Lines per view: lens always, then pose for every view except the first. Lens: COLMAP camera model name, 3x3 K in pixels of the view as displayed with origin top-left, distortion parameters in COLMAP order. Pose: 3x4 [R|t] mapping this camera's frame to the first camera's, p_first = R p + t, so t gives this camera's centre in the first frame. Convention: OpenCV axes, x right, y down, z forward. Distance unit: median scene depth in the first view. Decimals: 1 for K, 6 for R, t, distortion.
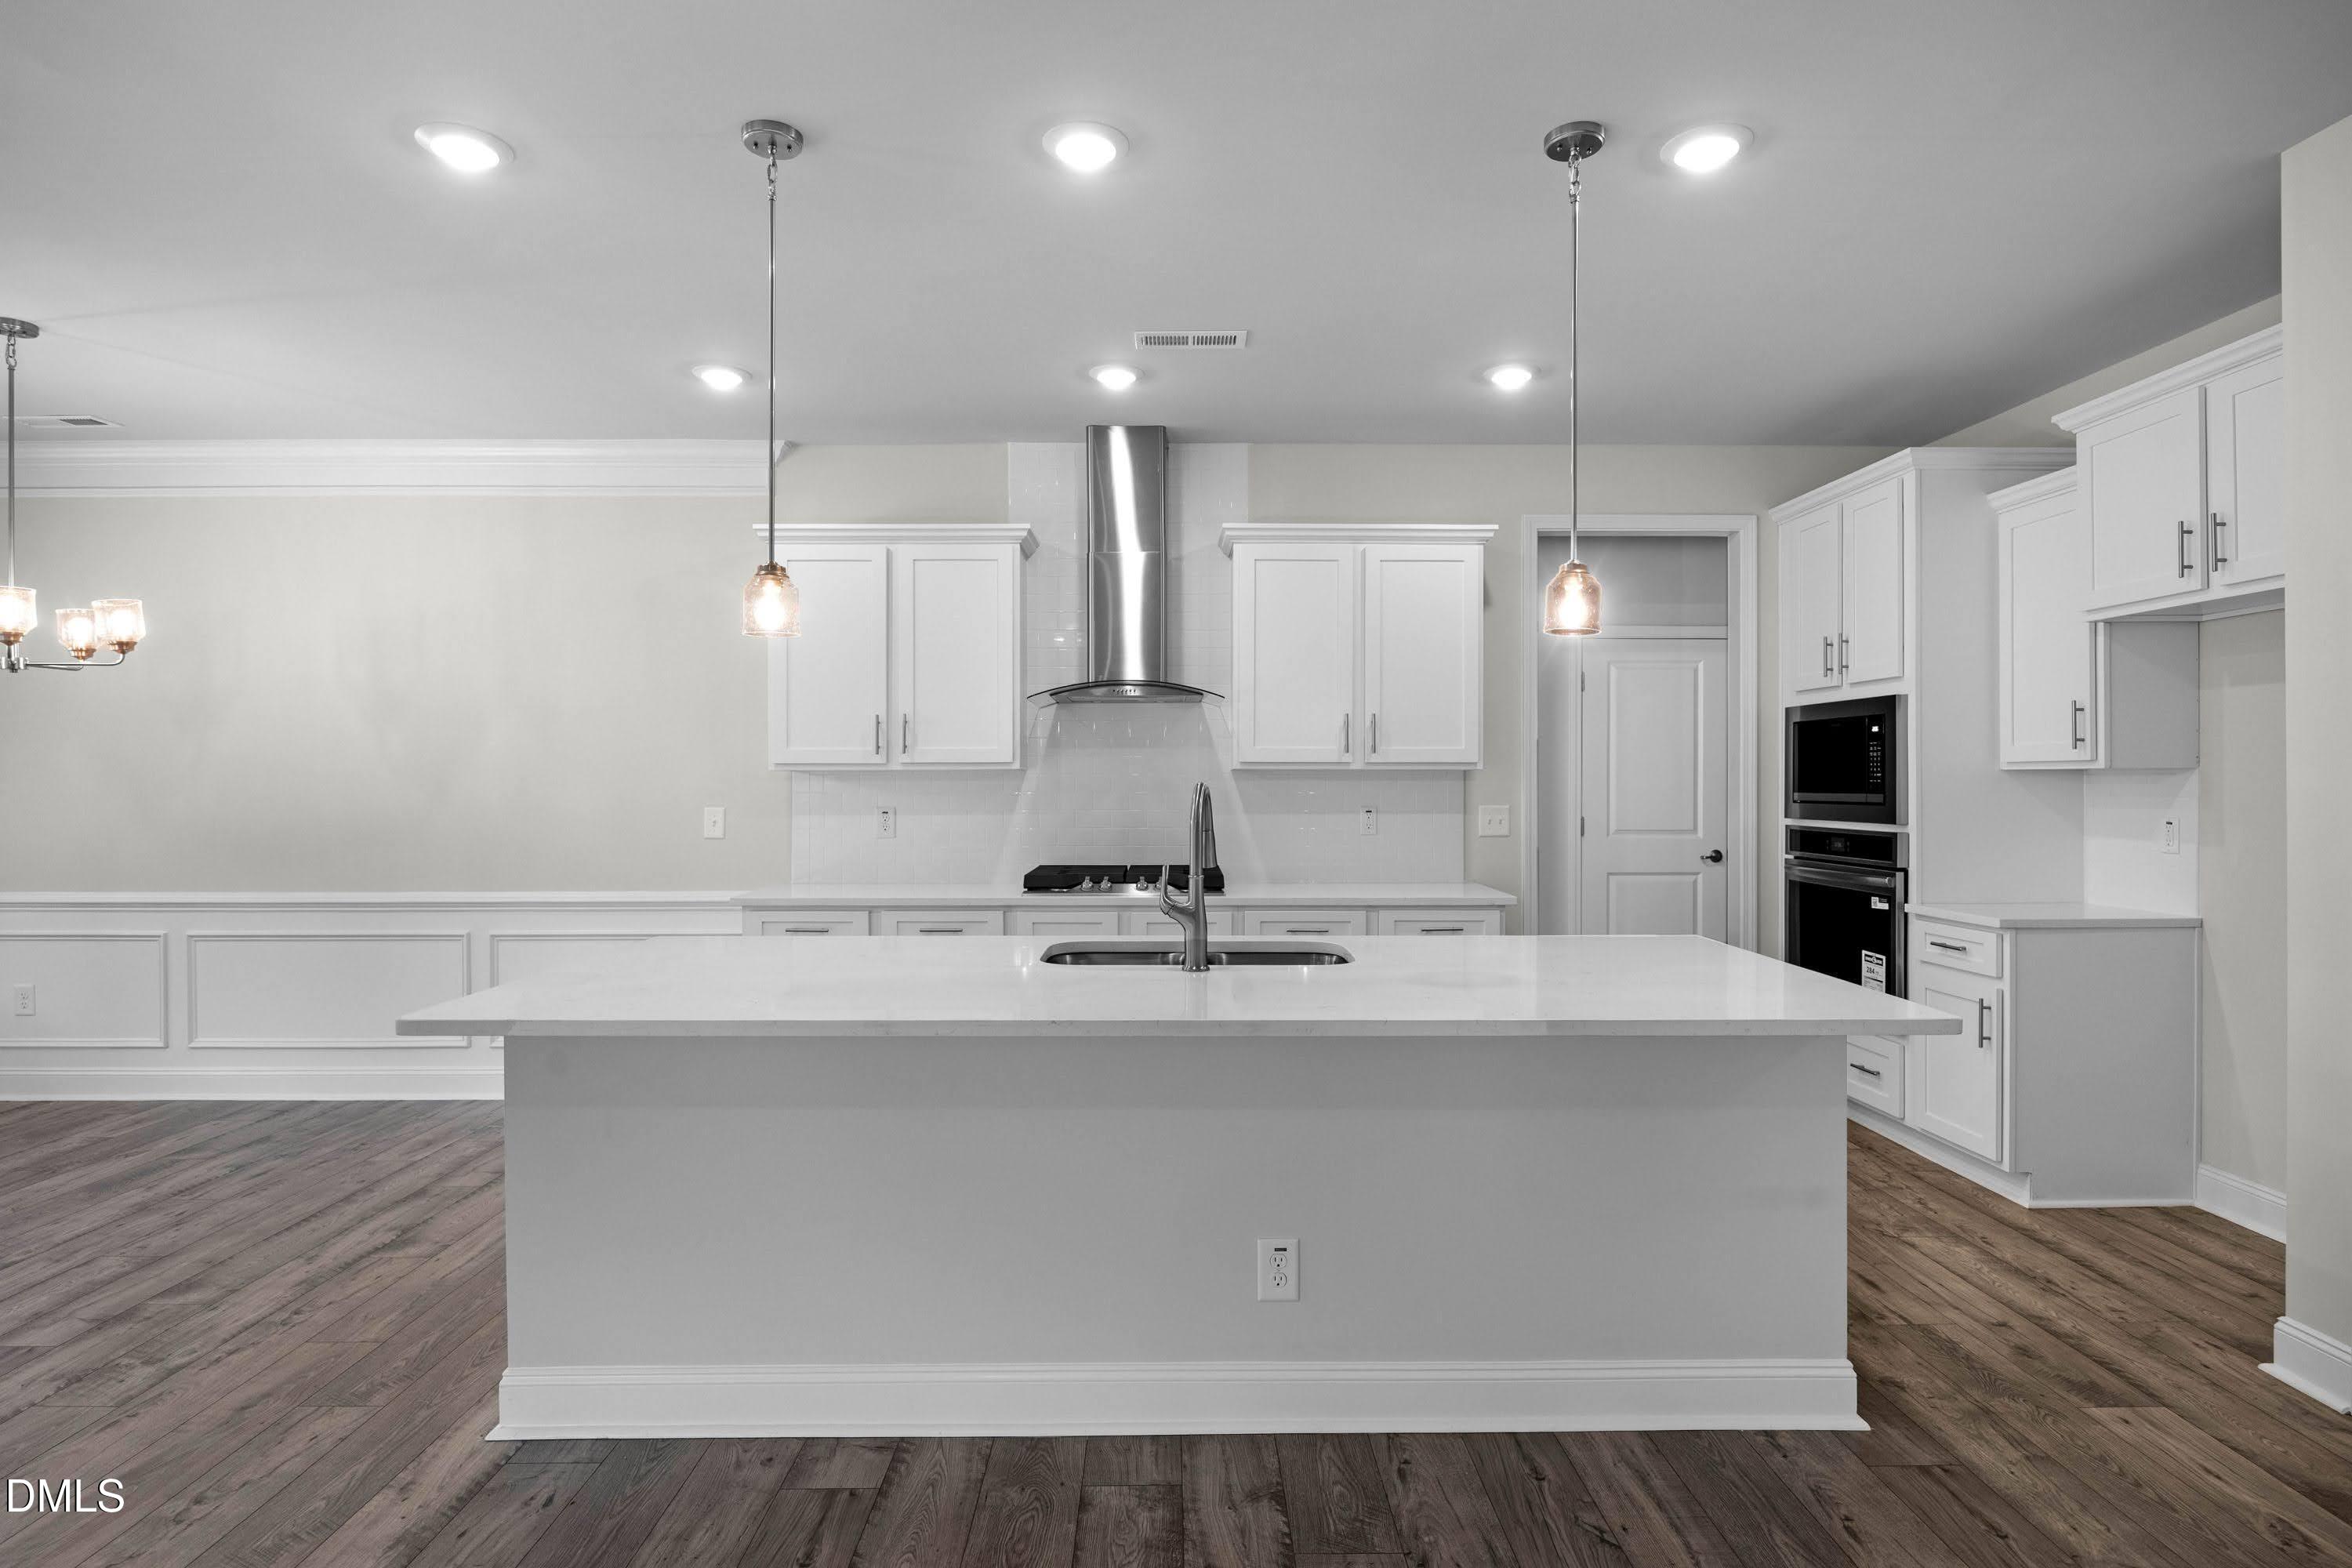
lens RADIAL K [[1227.1, 0, 1184.7], [0, 1227.1, 783.9], [0, 0, 1]] dist [-0.001526, 0.000135]
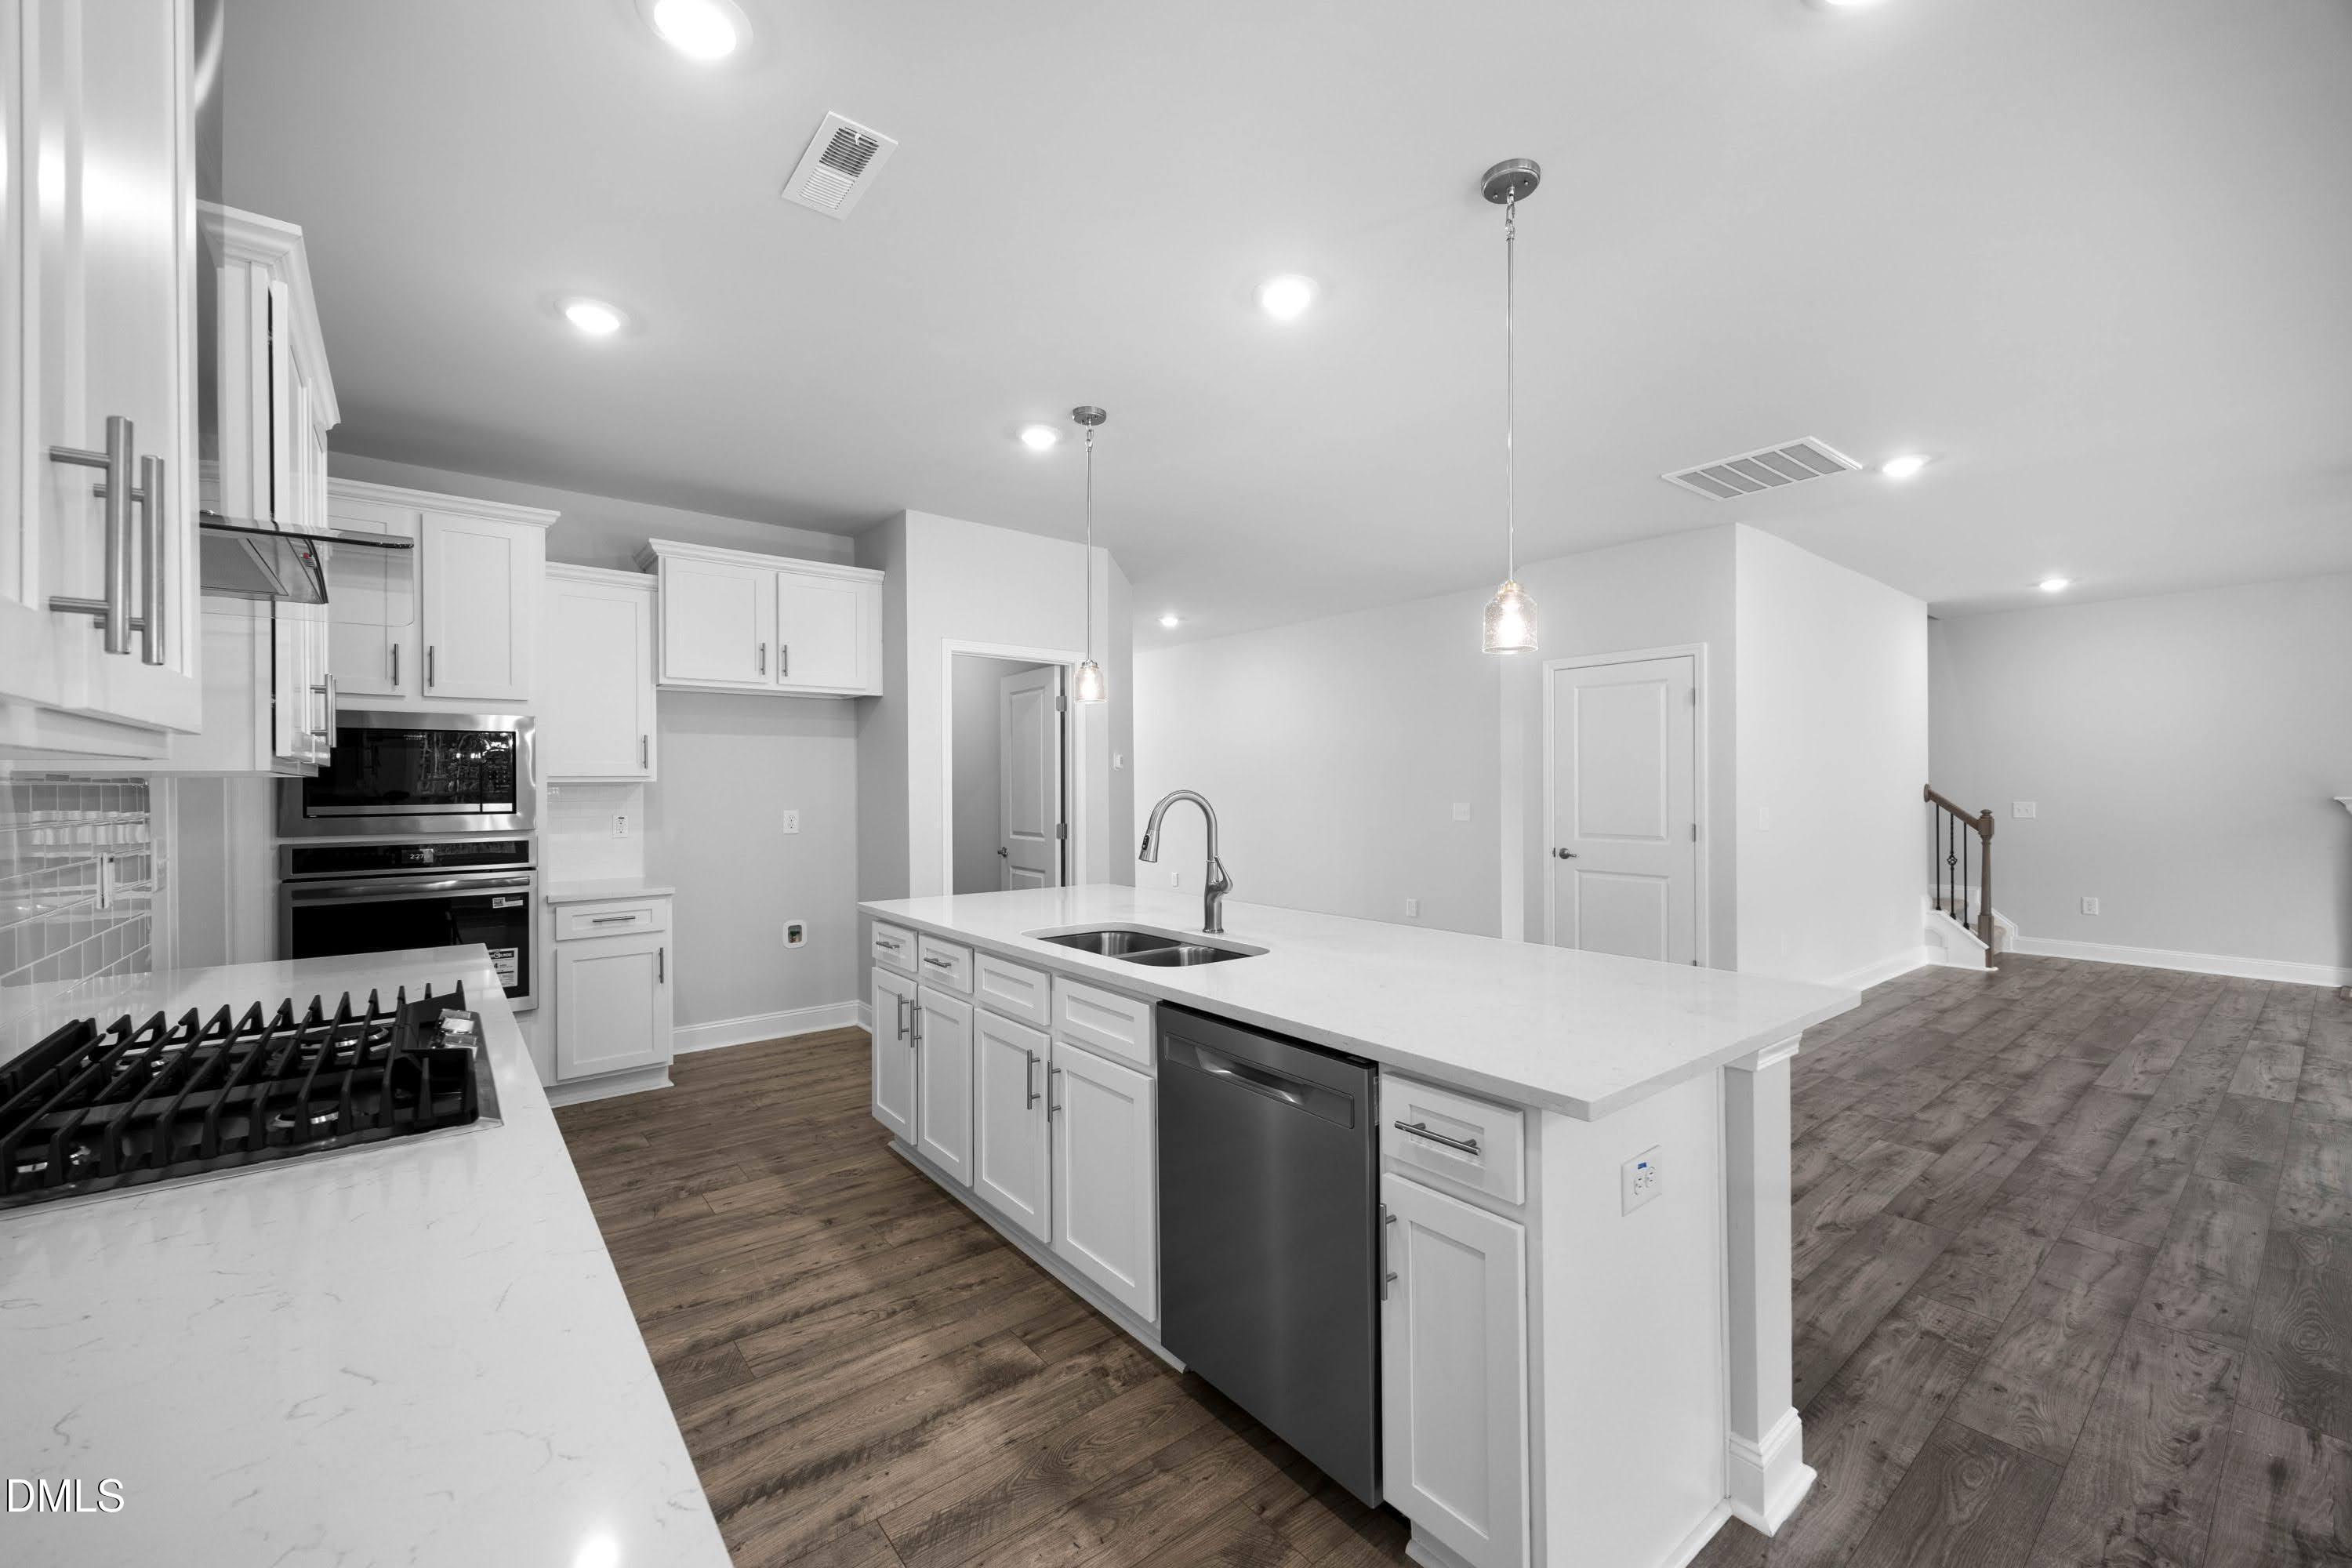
lens RADIAL K [[952.0, 0, 1182.5], [0, 952.0, 780.5], [0, 0, 1]] dist [0.016426, 0.000930]
pose [[-0.623368, 0.009218, 0.781875, -0.564931], [0.011778, 0.999928, -0.002399, -0.003714], [-0.781840, 0.007713, -0.623431, 1.220002]]
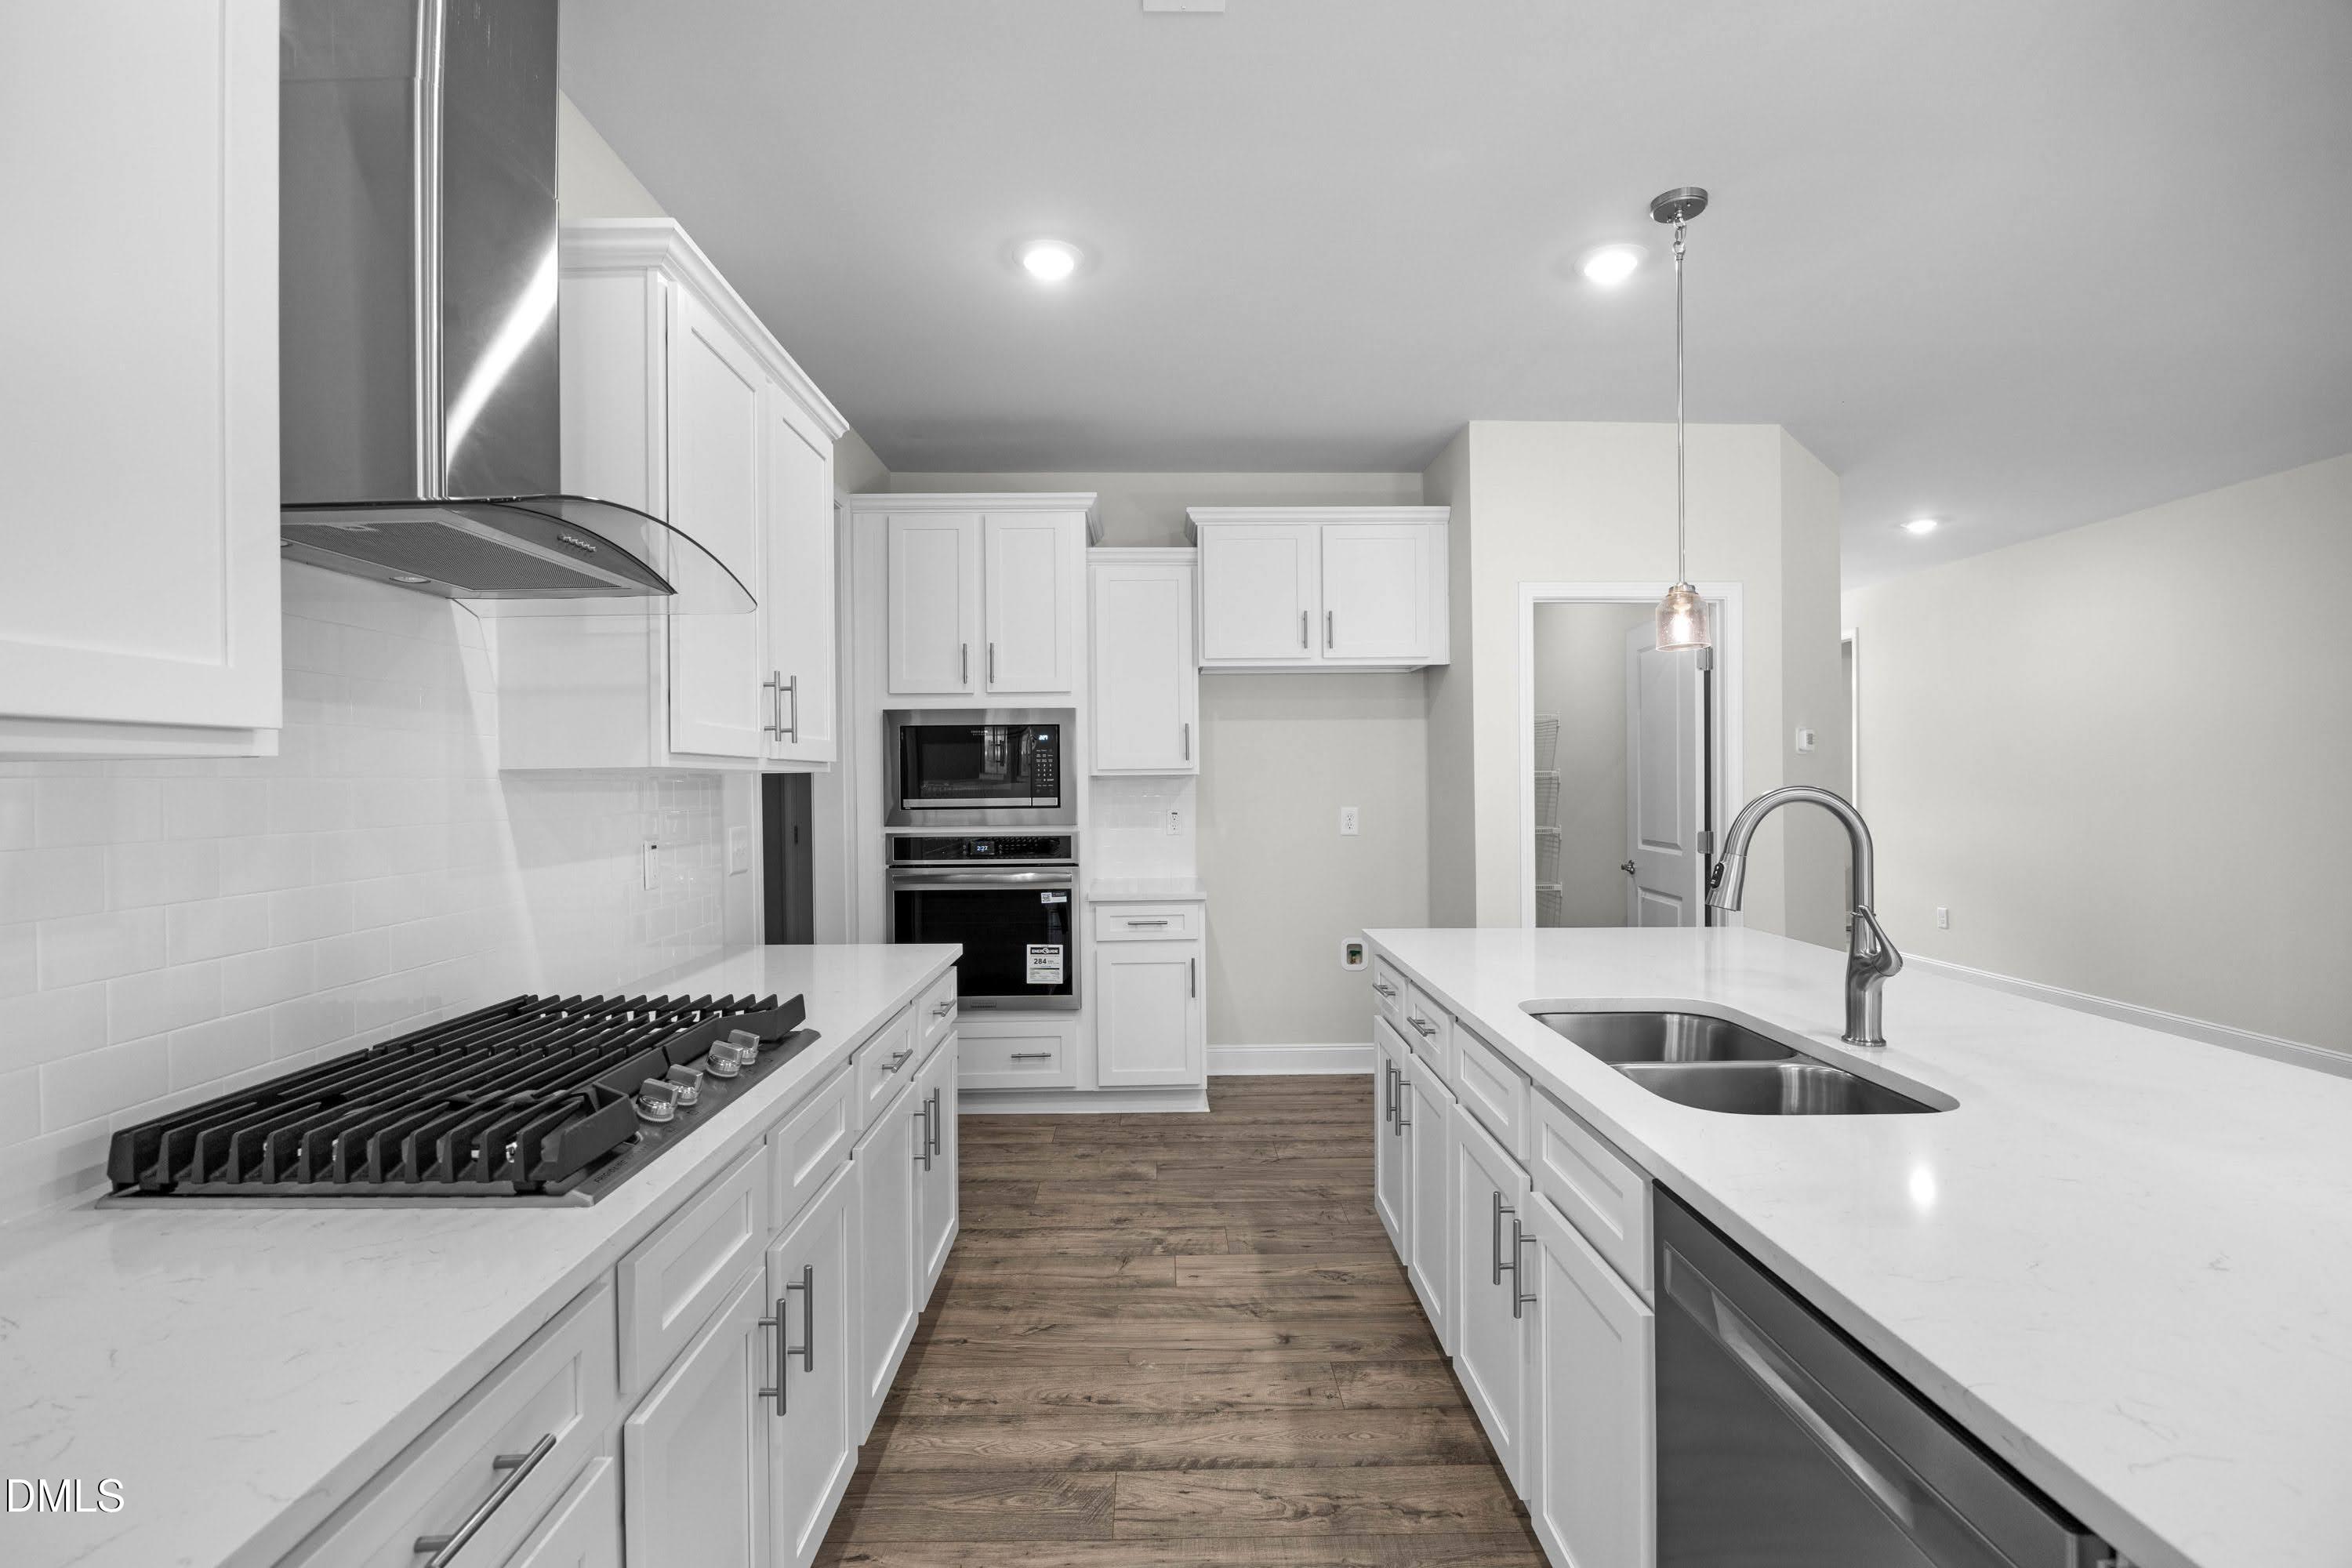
lens RADIAL K [[1083.1, 0, 1171.1], [0, 1083.1, 780.8], [0, 0, 1]] dist [-0.015622, 0.000691]
pose [[-0.008373, 0.002459, 0.999962, -0.455742], [0.015262, 0.999881, -0.002331, -0.003165], [-0.999848, 0.015242, -0.008409, 1.035133]]
